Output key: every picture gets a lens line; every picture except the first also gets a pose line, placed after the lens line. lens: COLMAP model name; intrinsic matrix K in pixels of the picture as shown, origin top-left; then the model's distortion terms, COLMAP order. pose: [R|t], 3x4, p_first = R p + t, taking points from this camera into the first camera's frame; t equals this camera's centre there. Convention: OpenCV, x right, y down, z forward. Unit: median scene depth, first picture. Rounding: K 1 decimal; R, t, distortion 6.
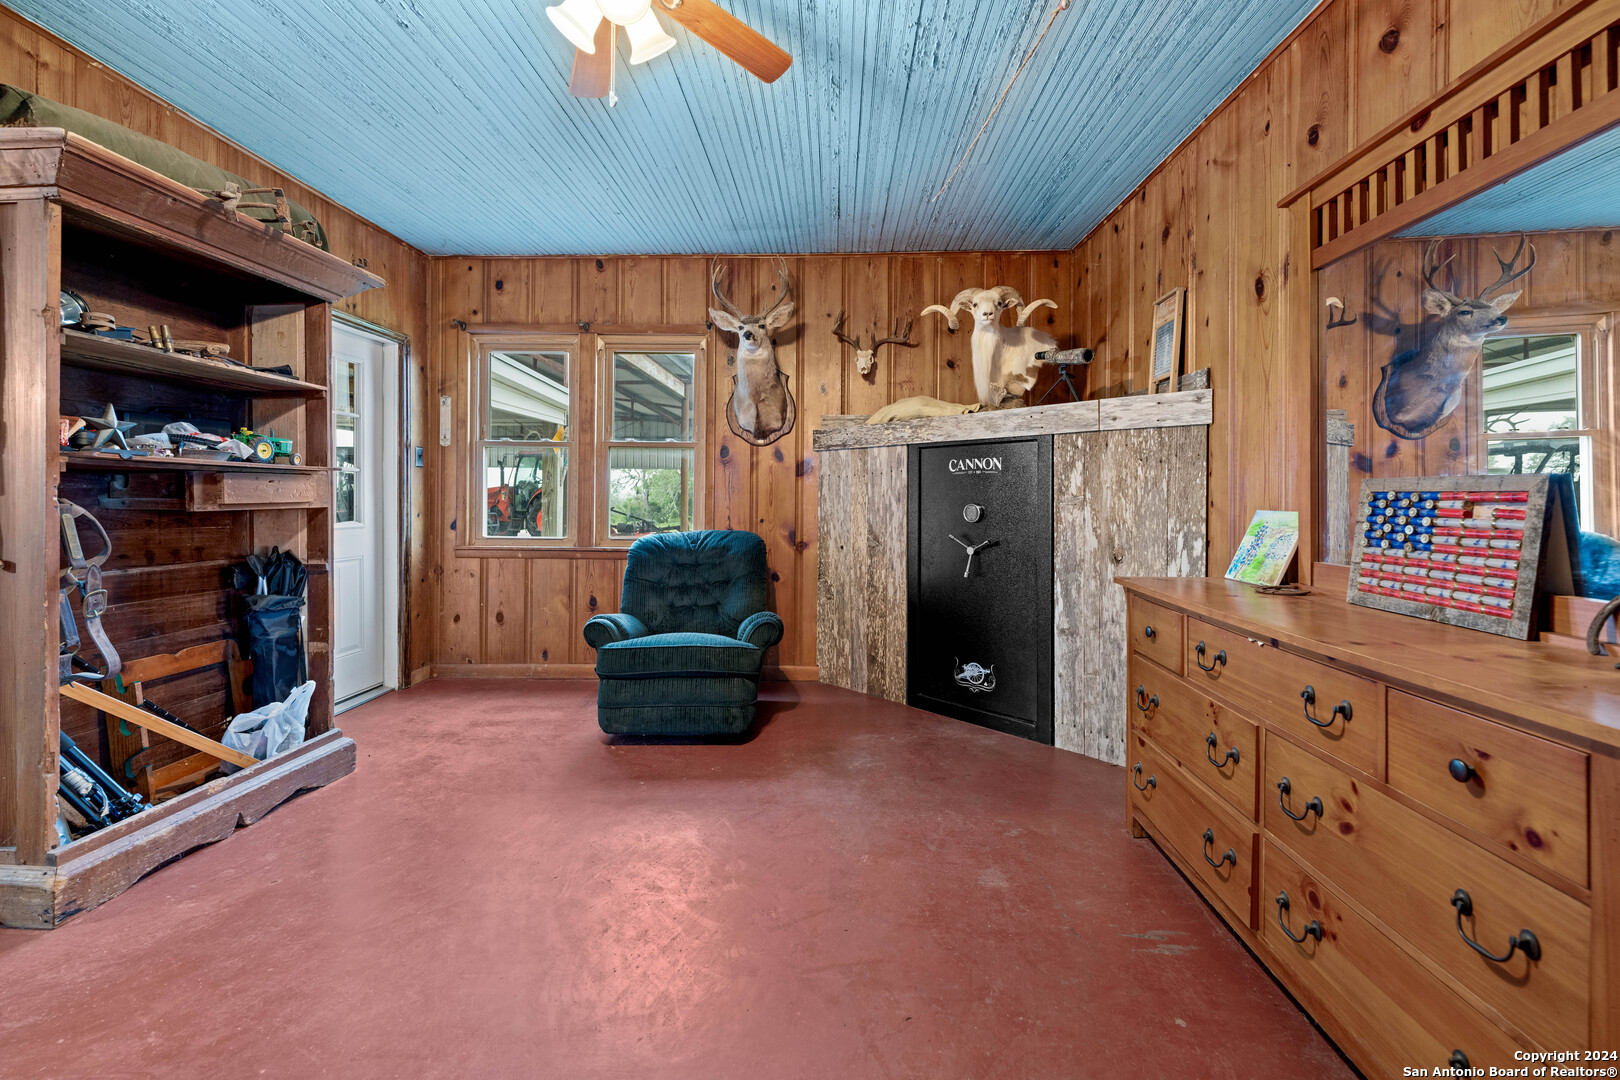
lens RADIAL K [[665.4, 0, 811.7], [0, 665.4, 497.4], [0, 0, 1]] dist [0.000107, -0.000003]
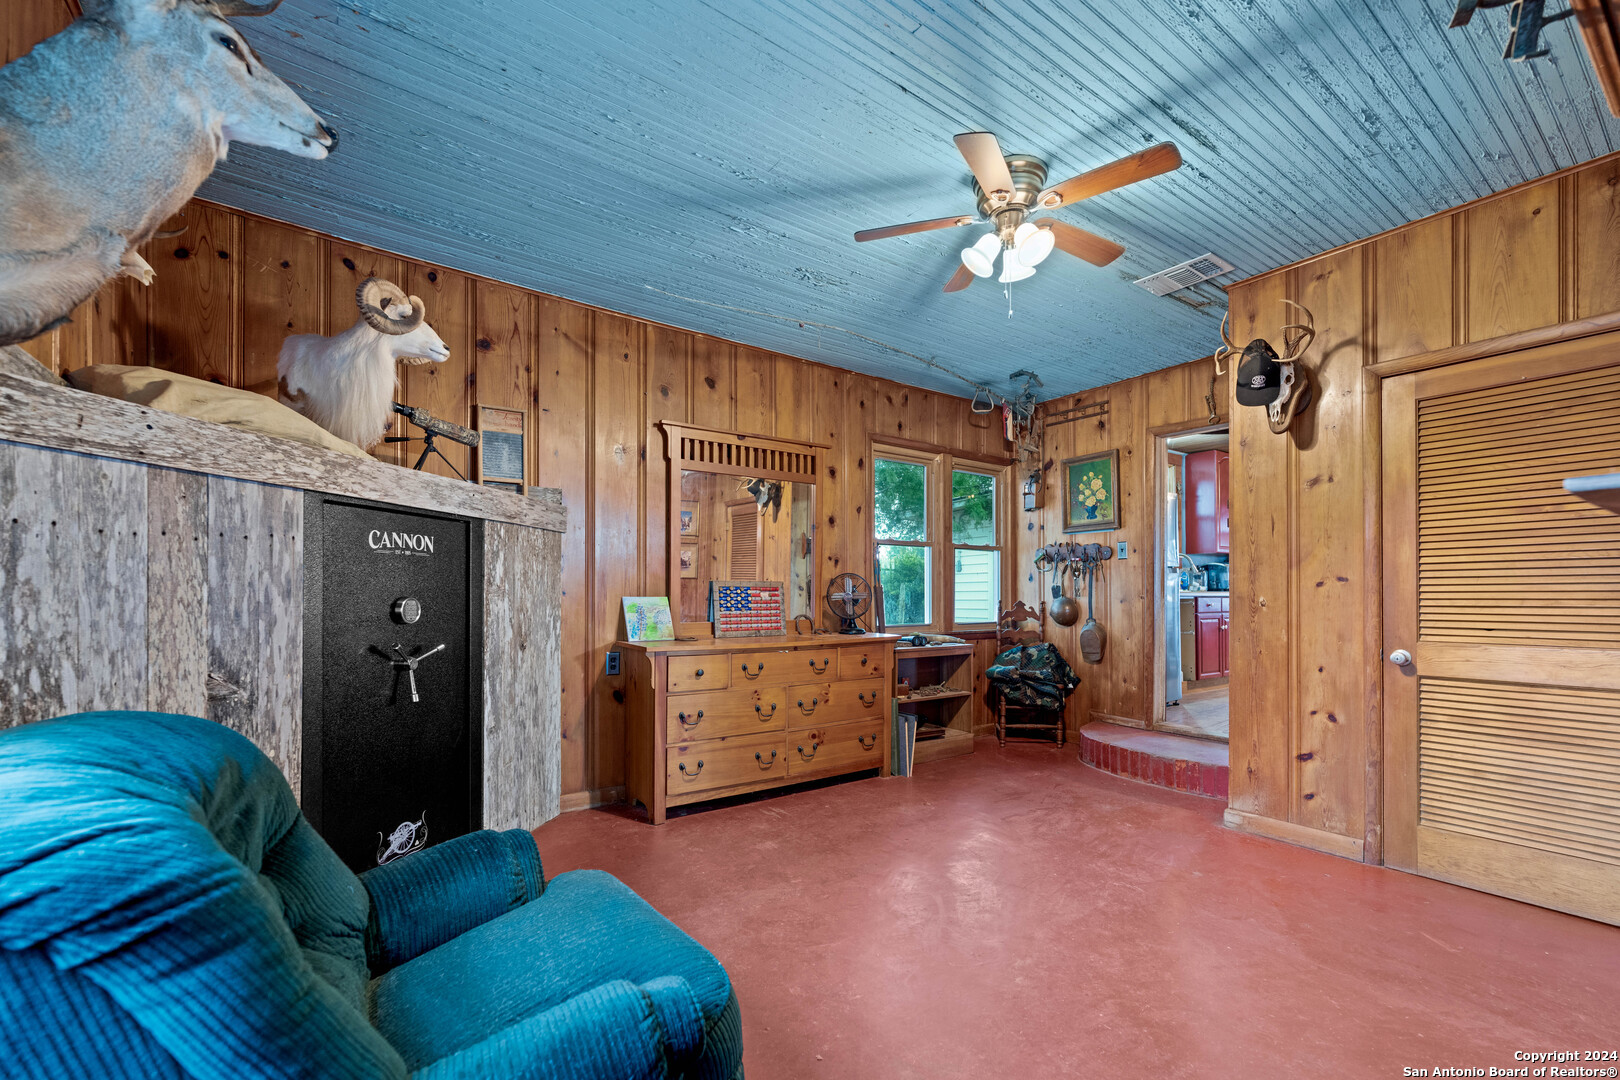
lens RADIAL K [[682.9, 0, 810.8], [0, 682.9, 587.0], [0, 0, 1]] dist [0.000046, -0.000037]
pose [[-0.608252, -0.001824, 0.793742, -0.659705], [-0.005183, 0.999985, -0.001674, -0.002539], [-0.793727, -0.005132, -0.608253, 1.223929]]
